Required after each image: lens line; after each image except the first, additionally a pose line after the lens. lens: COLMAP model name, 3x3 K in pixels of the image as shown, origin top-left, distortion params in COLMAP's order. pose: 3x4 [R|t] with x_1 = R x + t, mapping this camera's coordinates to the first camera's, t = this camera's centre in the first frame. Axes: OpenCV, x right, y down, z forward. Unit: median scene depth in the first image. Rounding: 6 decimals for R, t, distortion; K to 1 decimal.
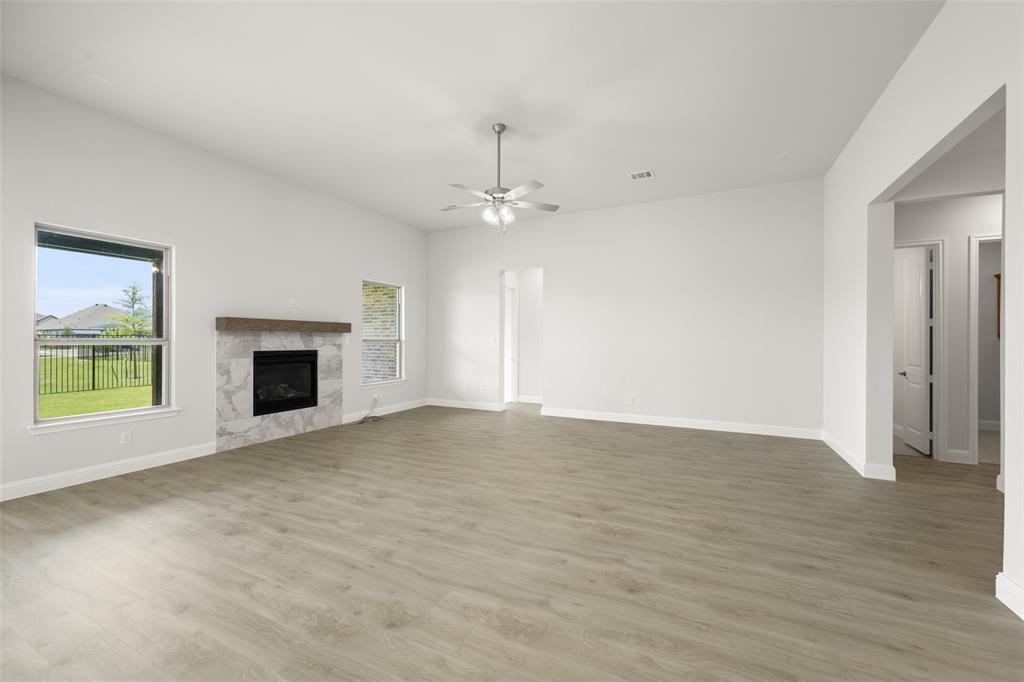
lens RADIAL K [[402.8, 0, 513.2], [0, 402.8, 338.8], [0, 0, 1]] dist [-0.002114, 0.000547]
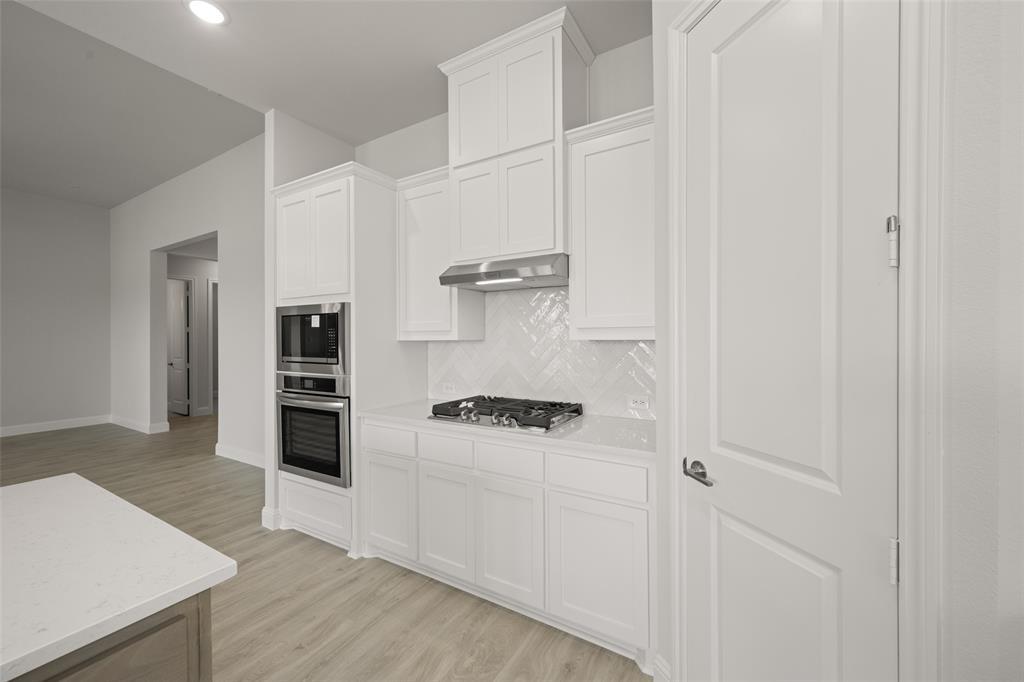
lens RADIAL K [[402.8, 0, 514.3], [0, 402.8, 339.1], [0, 0, 1]] dist [-0.002114, 0.000547]
pose [[0.081226, -0.004056, 0.996687, -0.490174], [0.002433, 0.999990, 0.003871, -0.009866], [-0.996693, 0.002110, 0.081235, -0.459716]]
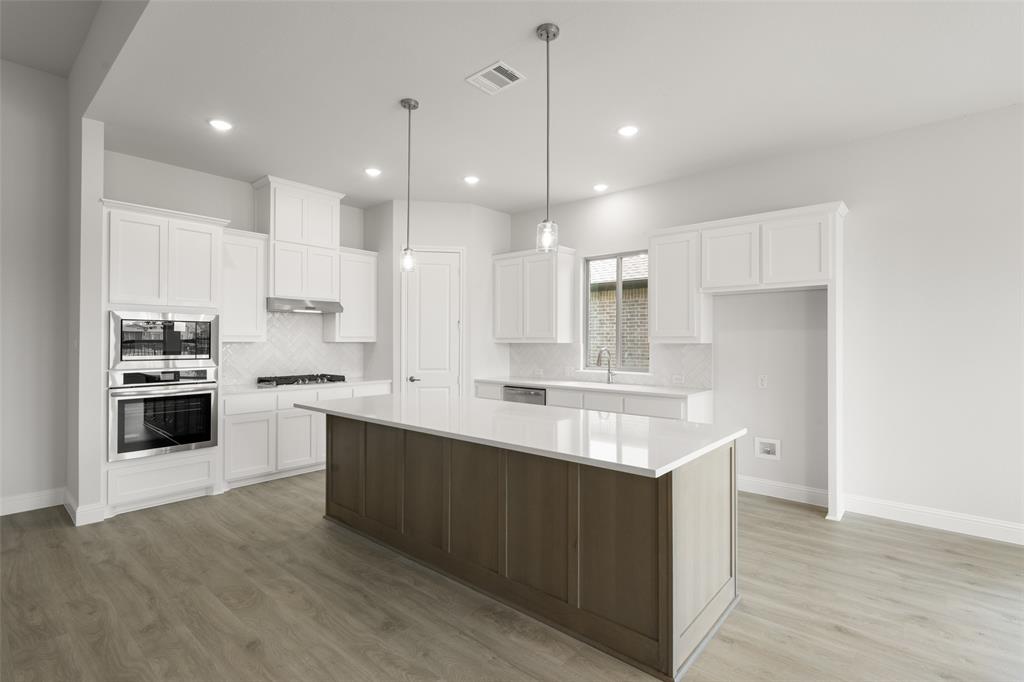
lens RADIAL K [[483.2, 0, 515.1], [0, 483.2, 340.3], [0, 0, 1]] dist [-0.000828, 0.000844]
pose [[-0.967618, -0.005435, 0.252360, -0.798265], [-0.006593, 0.999971, -0.003745, -0.009218], [-0.252332, -0.005287, -0.967626, 0.734569]]
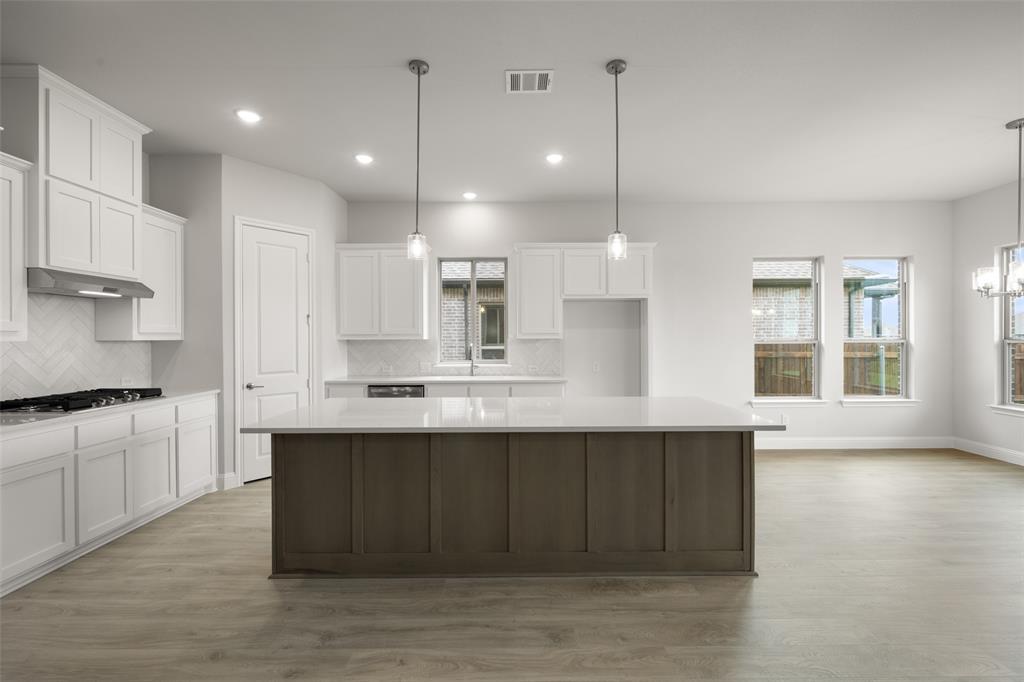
lens RADIAL K [[445.1, 0, 512.9], [0, 445.1, 340.3], [0, 0, 1]] dist [-0.001340, 0.000804]
pose [[-0.896385, 0.002722, -0.443268, -0.227293], [0.001988, 0.999996, 0.002120, -0.006913], [0.443272, 0.001019, -0.896387, 0.641365]]
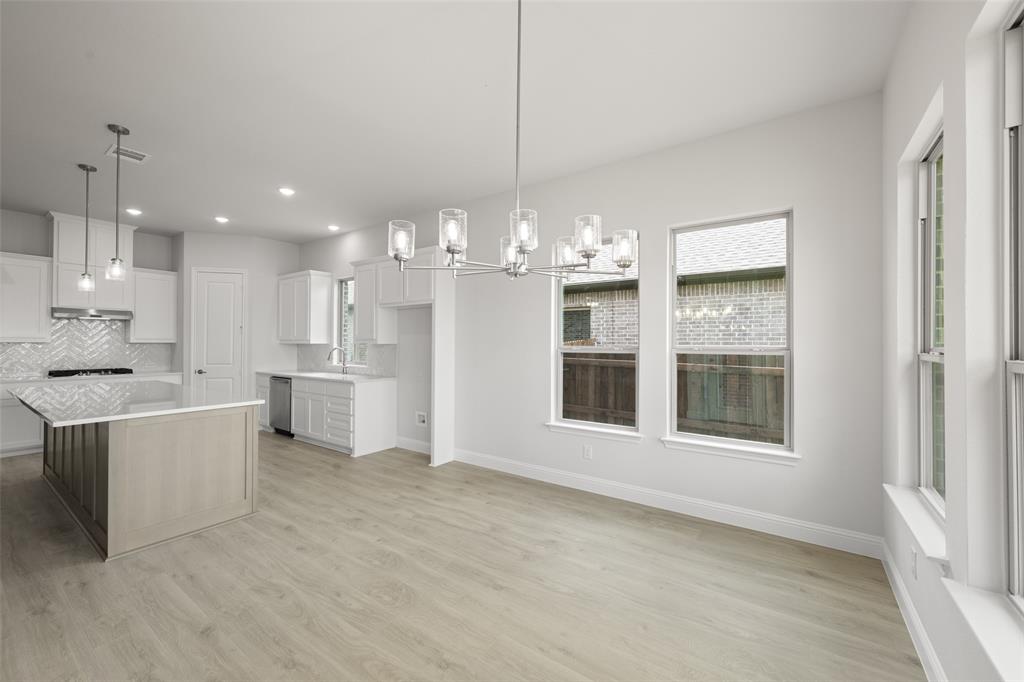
lens RADIAL K [[402.8, 0, 516.9], [0, 402.8, 339.7], [0, 0, 1]] dist [-0.002114, 0.000547]
pose [[-0.987759, -0.005638, 0.155886, -1.575967], [-0.007528, 0.999905, -0.011542, -0.010708], [-0.155806, -0.012574, -0.987708, 0.749310]]
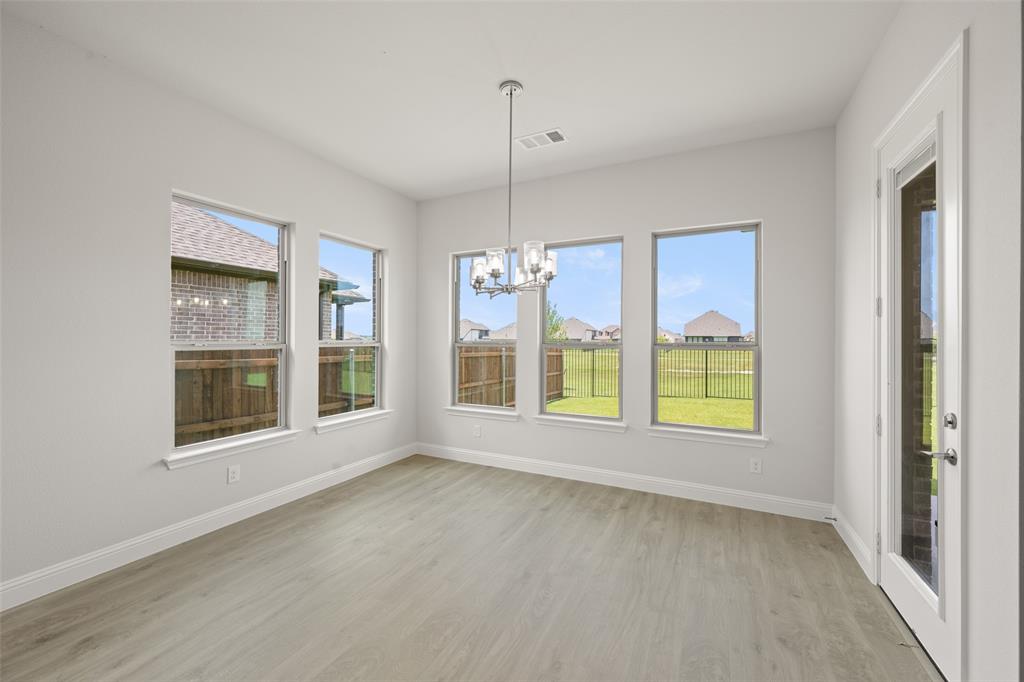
lens RADIAL K [[402.8, 0, 511.9], [0, 402.8, 337.3], [0, 0, 1]] dist [-0.002114, 0.000547]
pose [[-0.007728, -0.011489, -0.999904, -0.836857], [-0.001112, 0.999933, -0.011480, -0.007163], [0.999970, 0.001024, -0.007740, 0.309836]]
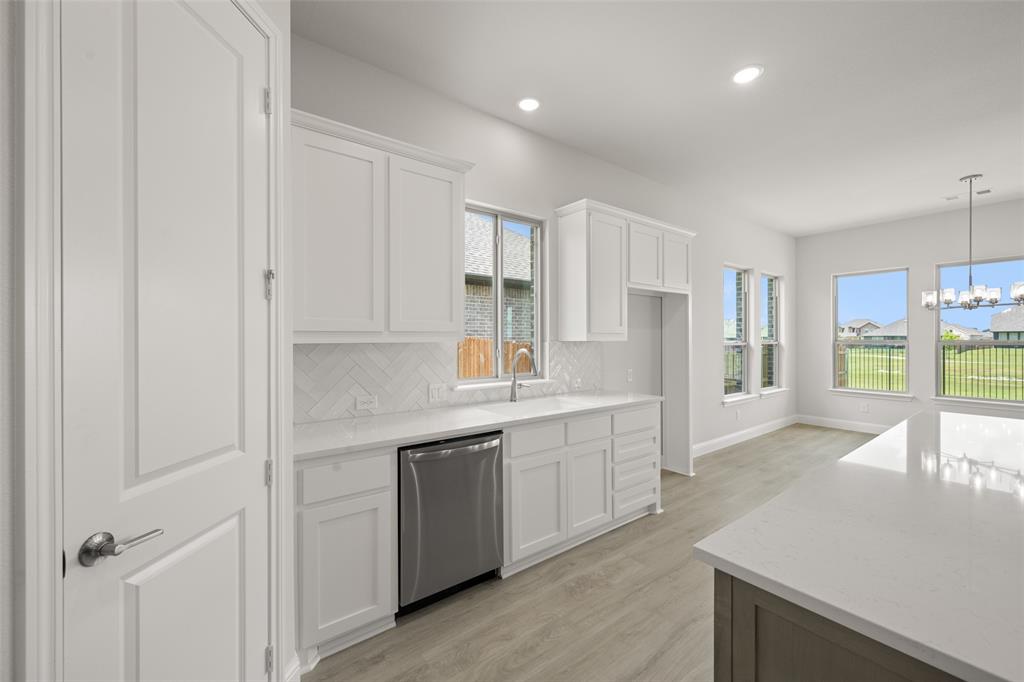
lens RADIAL K [[402.8, 0, 514.8], [0, 402.8, 338.0], [0, 0, 1]] dist [-0.002114, 0.000547]
pose [[-0.449317, -0.004401, -0.893362, -0.041420], [0.001275, 0.999984, -0.005567, -0.010504], [0.893372, -0.003640, -0.449304, -0.283387]]
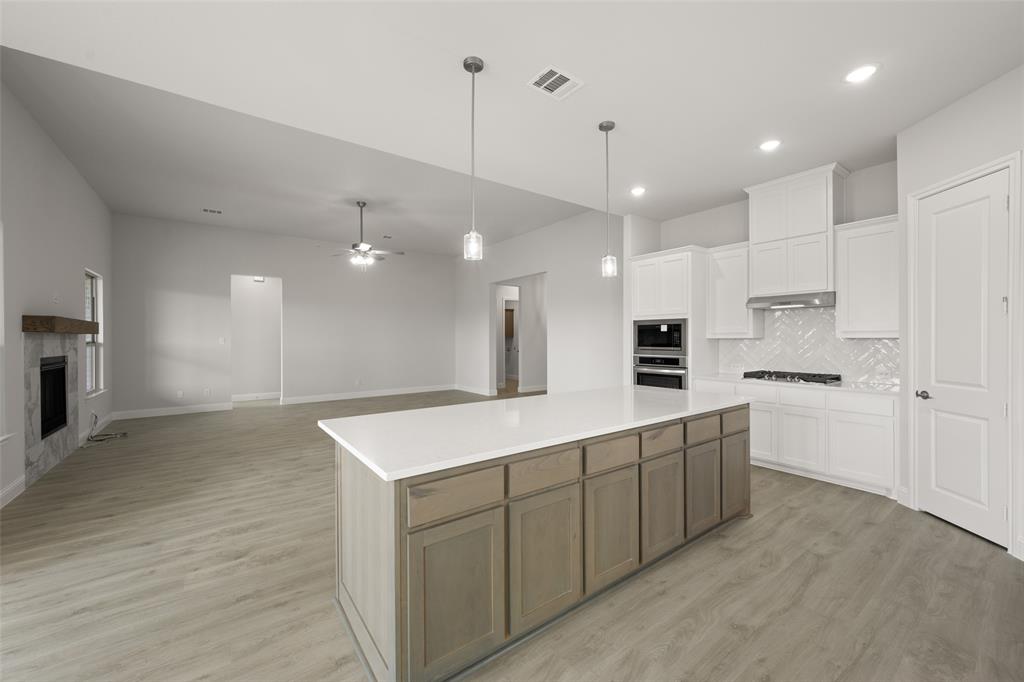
lens RADIAL K [[402.8, 0, 511.4], [0, 402.8, 339.7], [0, 0, 1]] dist [-0.002114, 0.000547]
pose [[0.461554, -0.006927, 0.887085, -1.199343], [0.002571, 0.999976, 0.006471, -0.010581], [-0.887108, -0.000706, 0.461561, -0.236348]]
